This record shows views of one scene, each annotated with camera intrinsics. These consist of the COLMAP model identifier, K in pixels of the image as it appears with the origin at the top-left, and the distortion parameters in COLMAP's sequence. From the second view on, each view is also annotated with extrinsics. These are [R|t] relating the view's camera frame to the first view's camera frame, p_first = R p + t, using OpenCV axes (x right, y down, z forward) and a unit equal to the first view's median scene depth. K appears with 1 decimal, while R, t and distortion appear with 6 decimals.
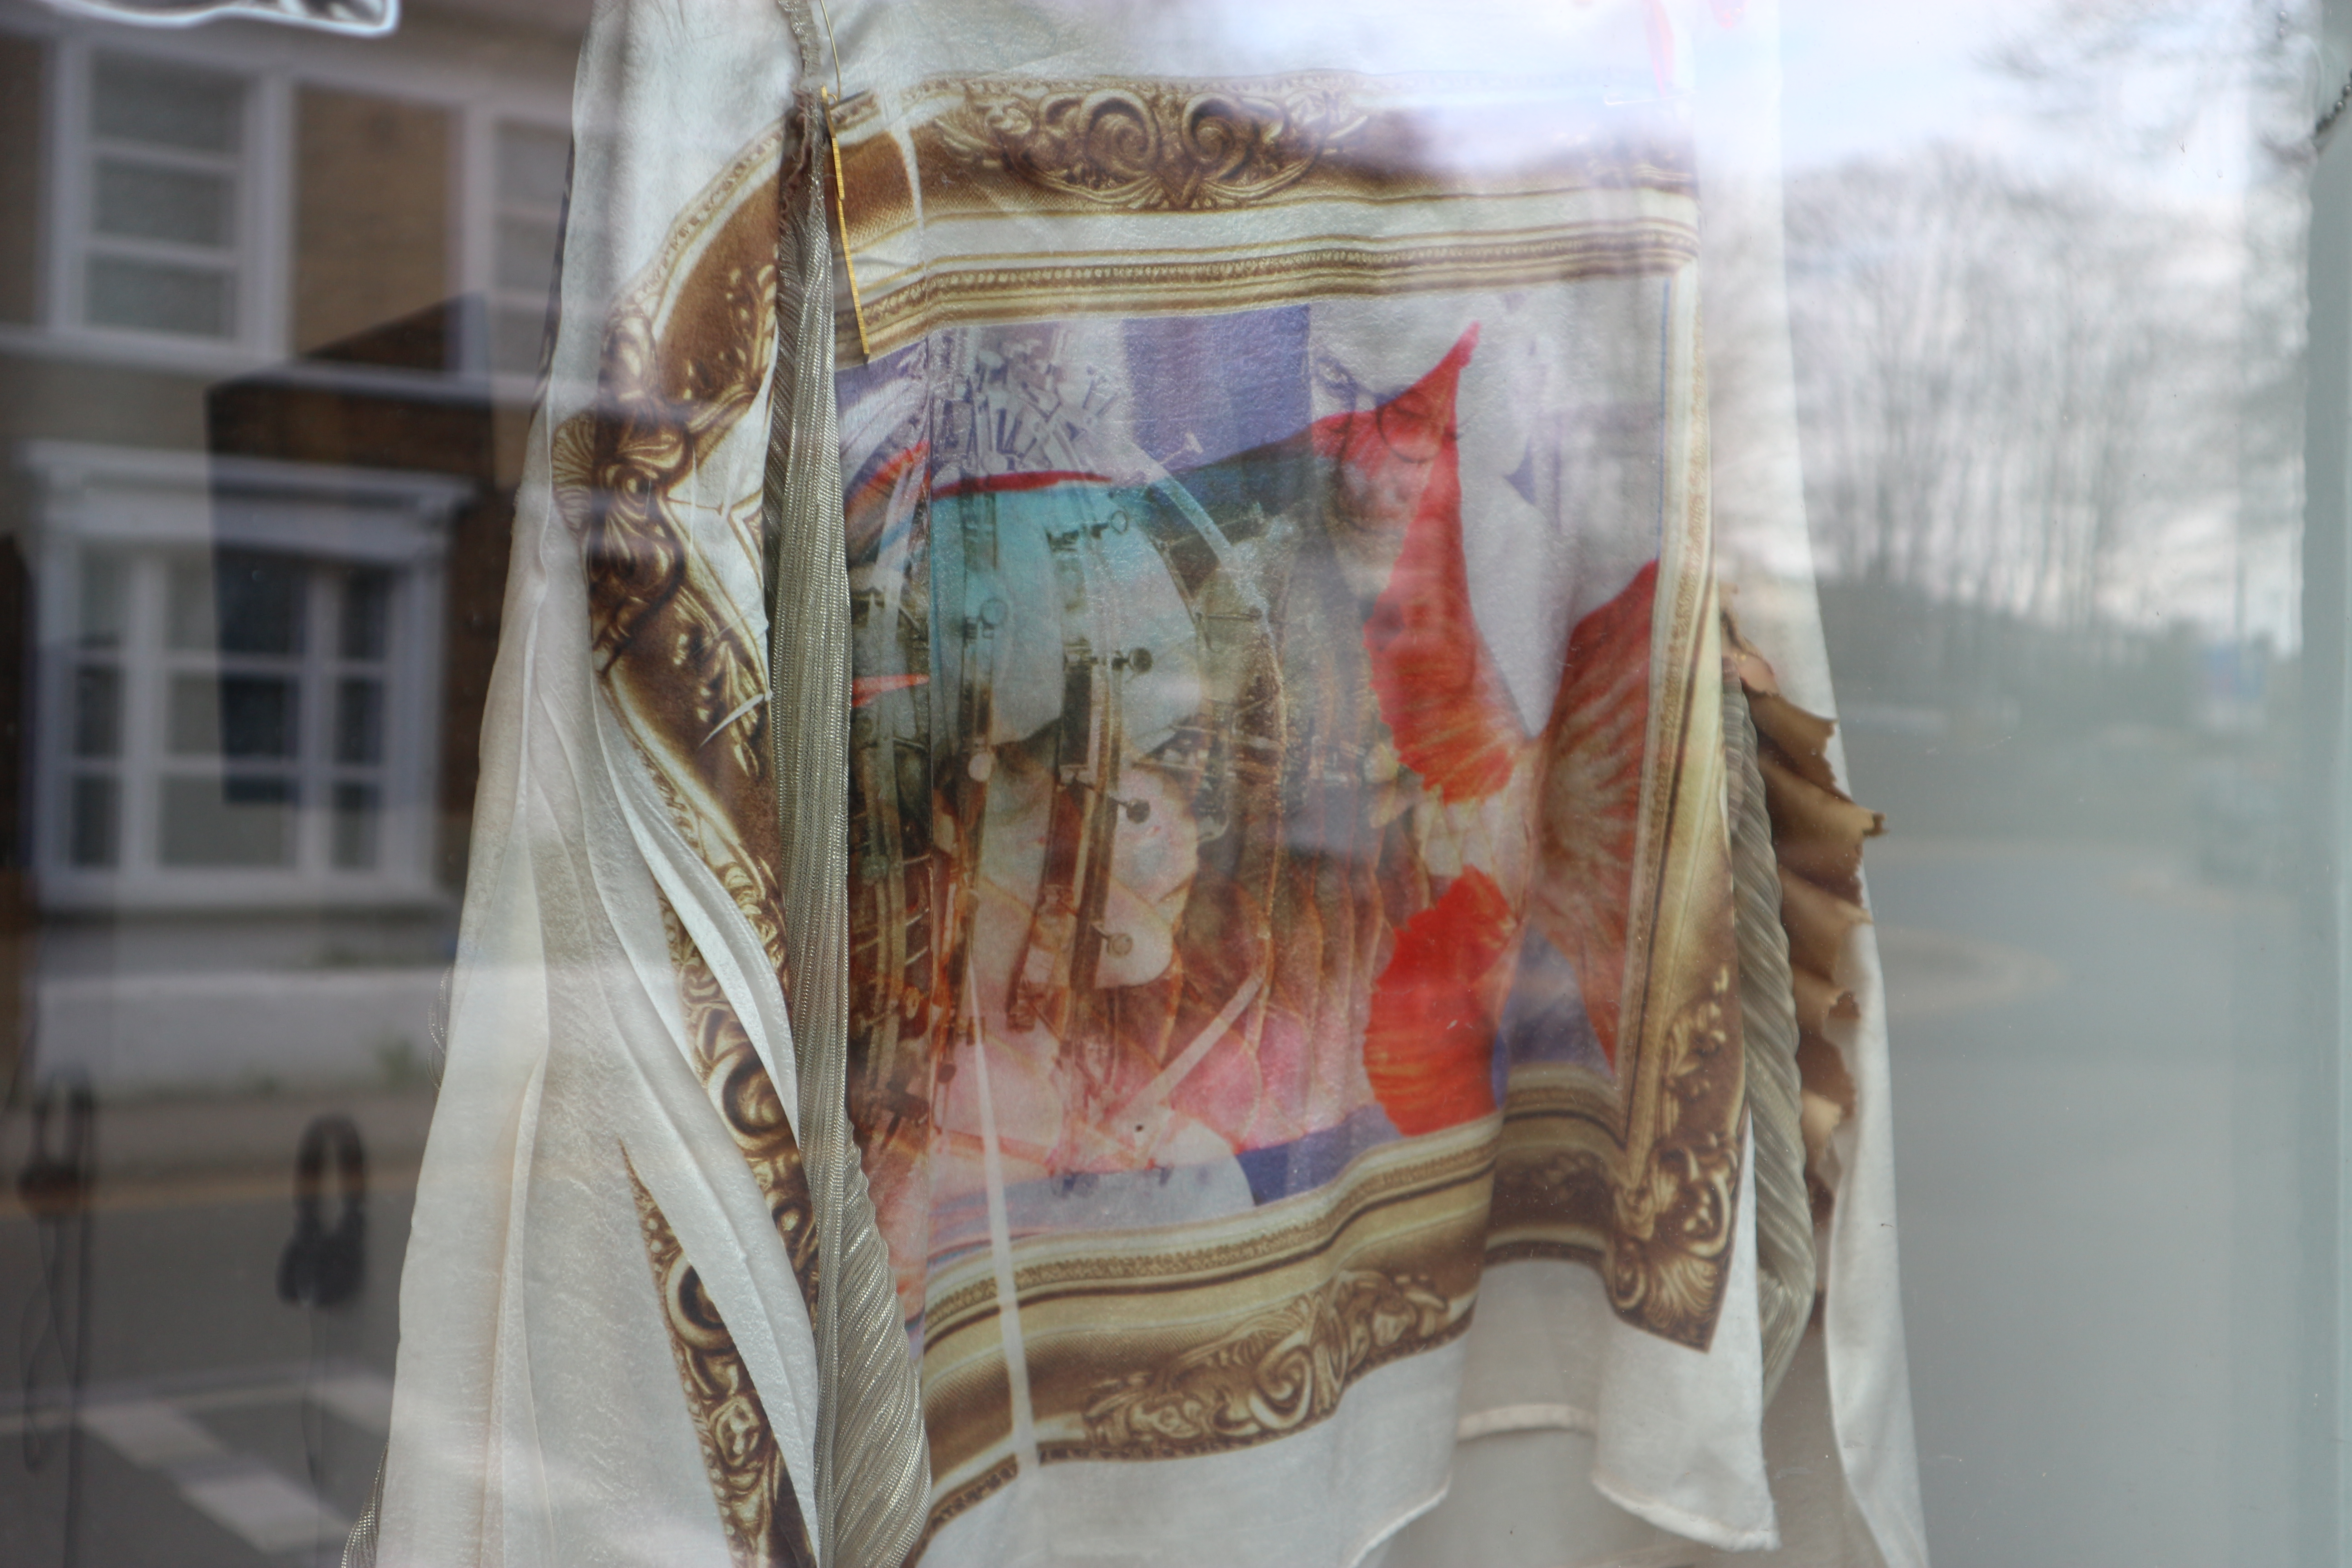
lens RADIAL K [[3046.3, 0, 1185.7], [0, 3046.3, 834.4], [0, 0, 1]] dist [0.017845, 0.000000]
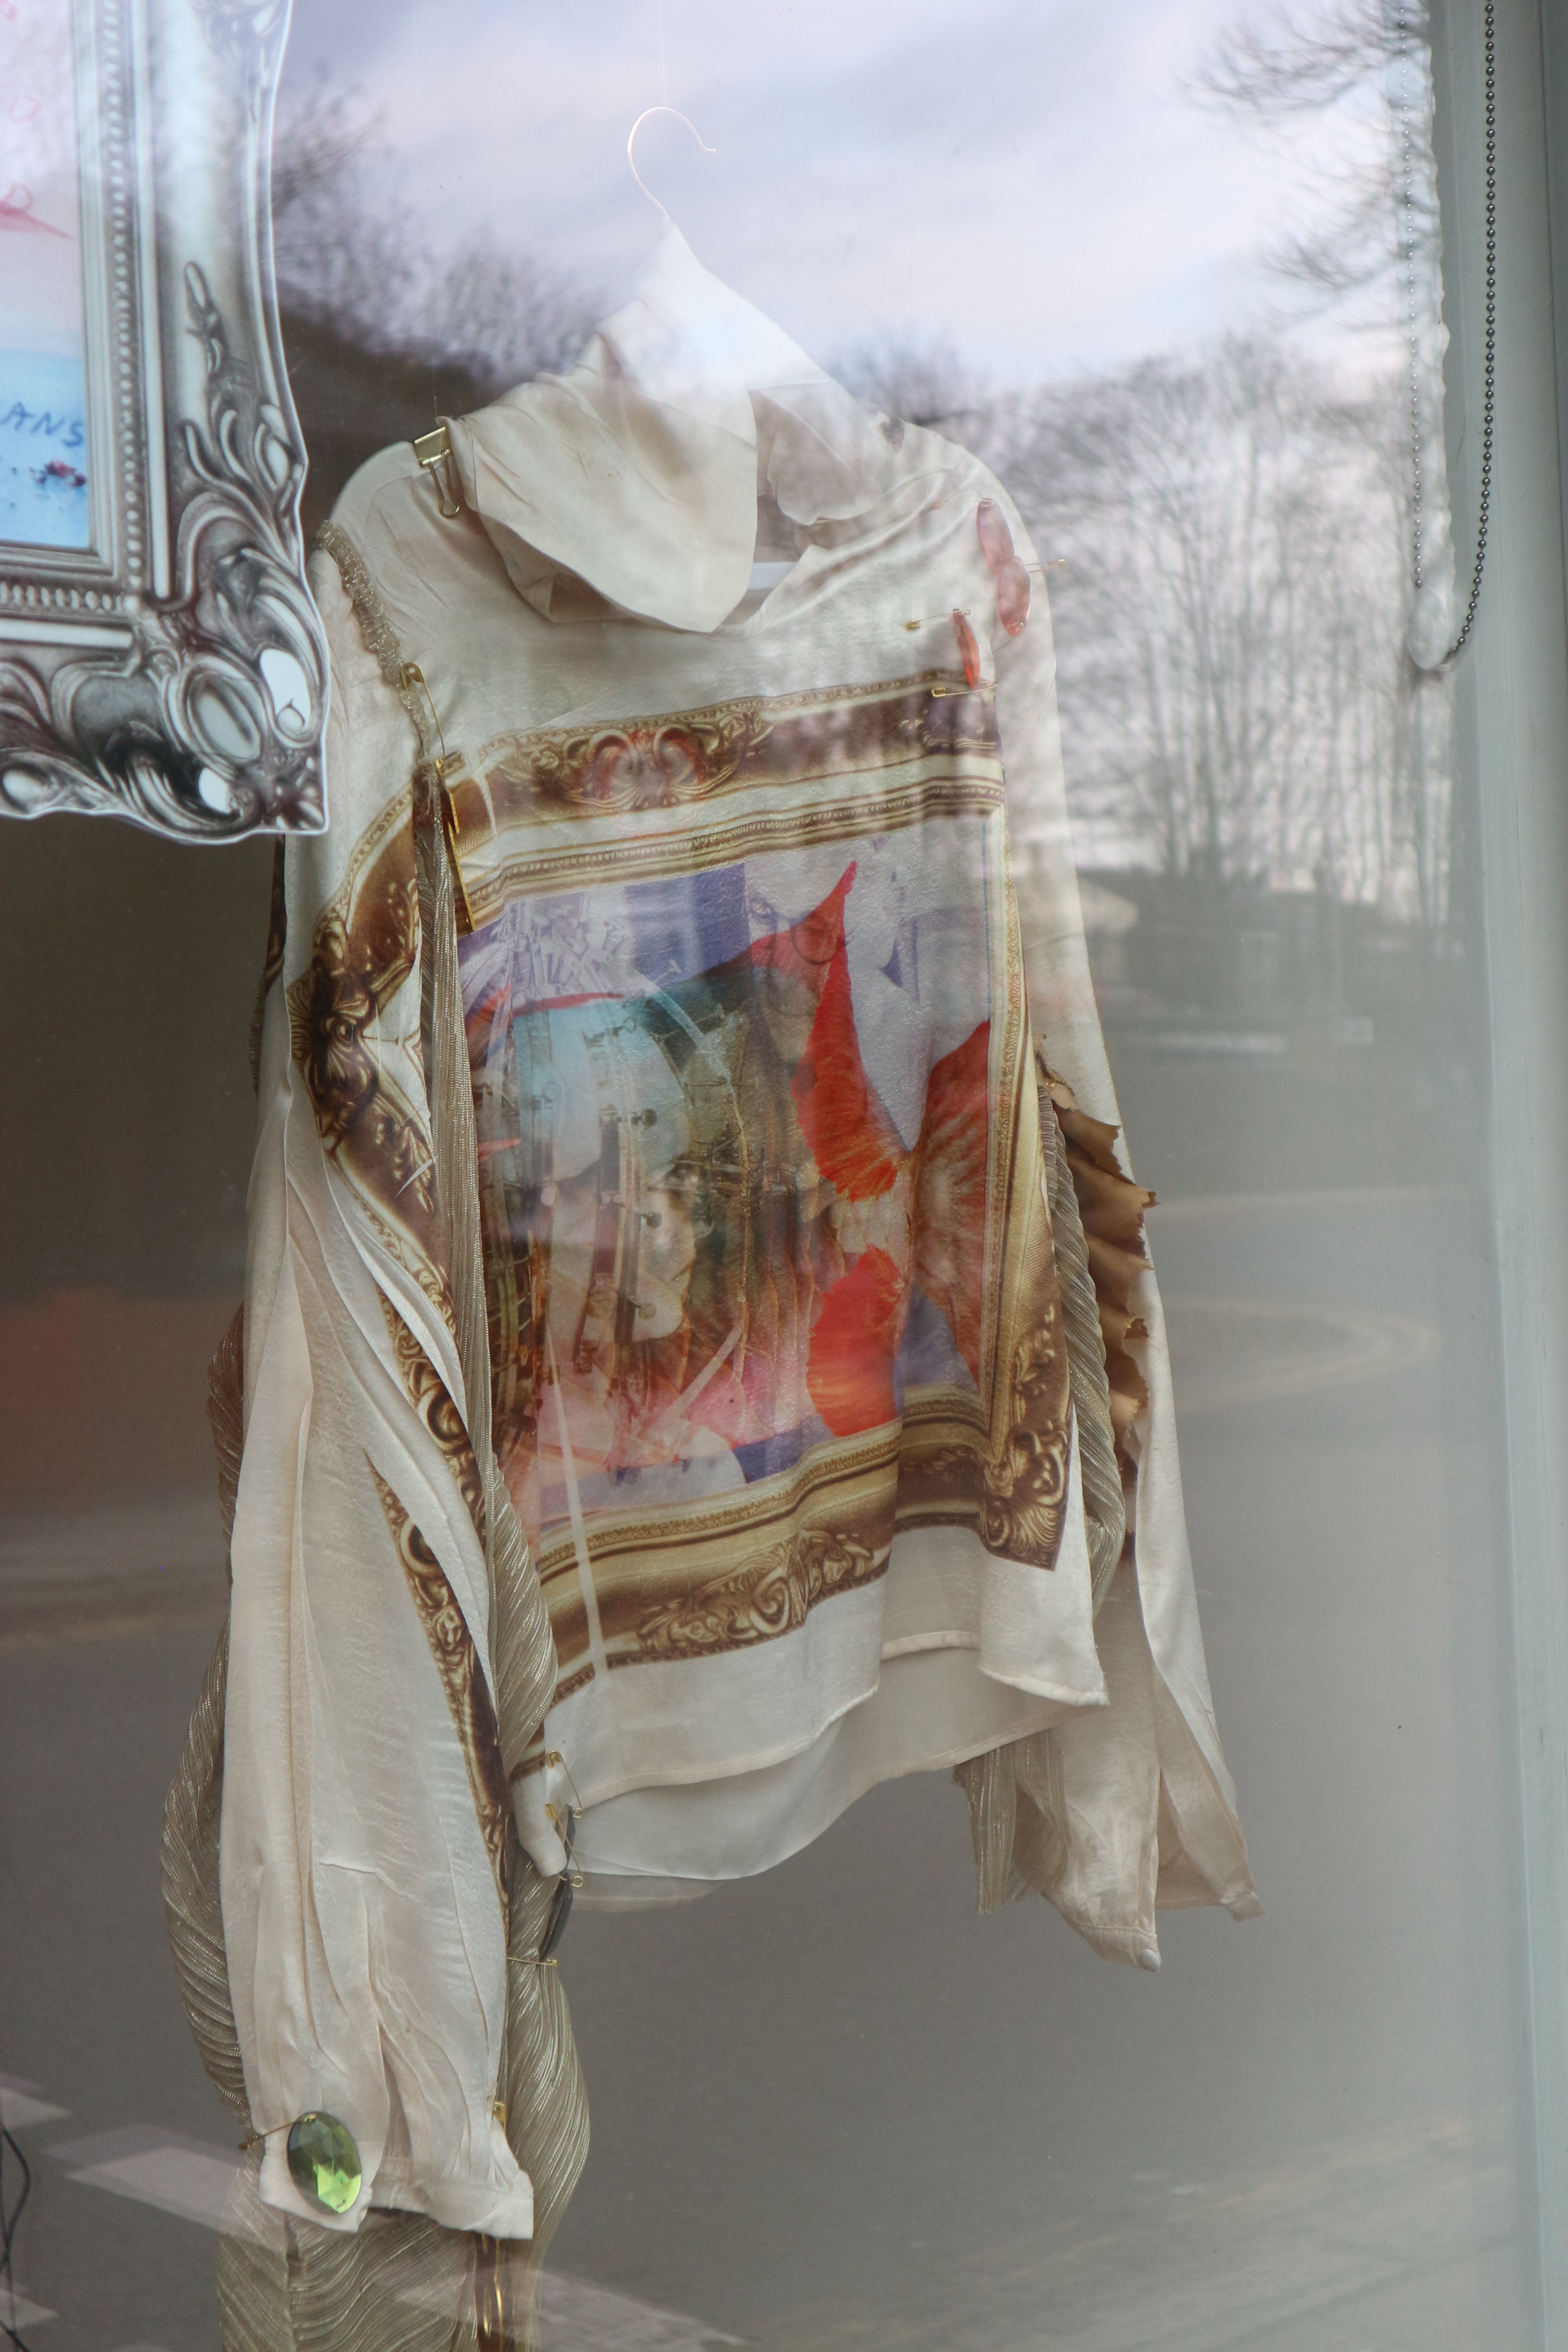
lens RADIAL K [[3849.0, 0, 787.2], [0, 3849.0, 1155.9], [0, 0, 1]] dist [-0.336159, 0.000000]
pose [[0.992559, -0.053195, 0.109533, -0.151853], [0.054878, 0.998416, -0.012407, -0.011781], [-0.108699, 0.018325, 0.993906, -0.844007]]
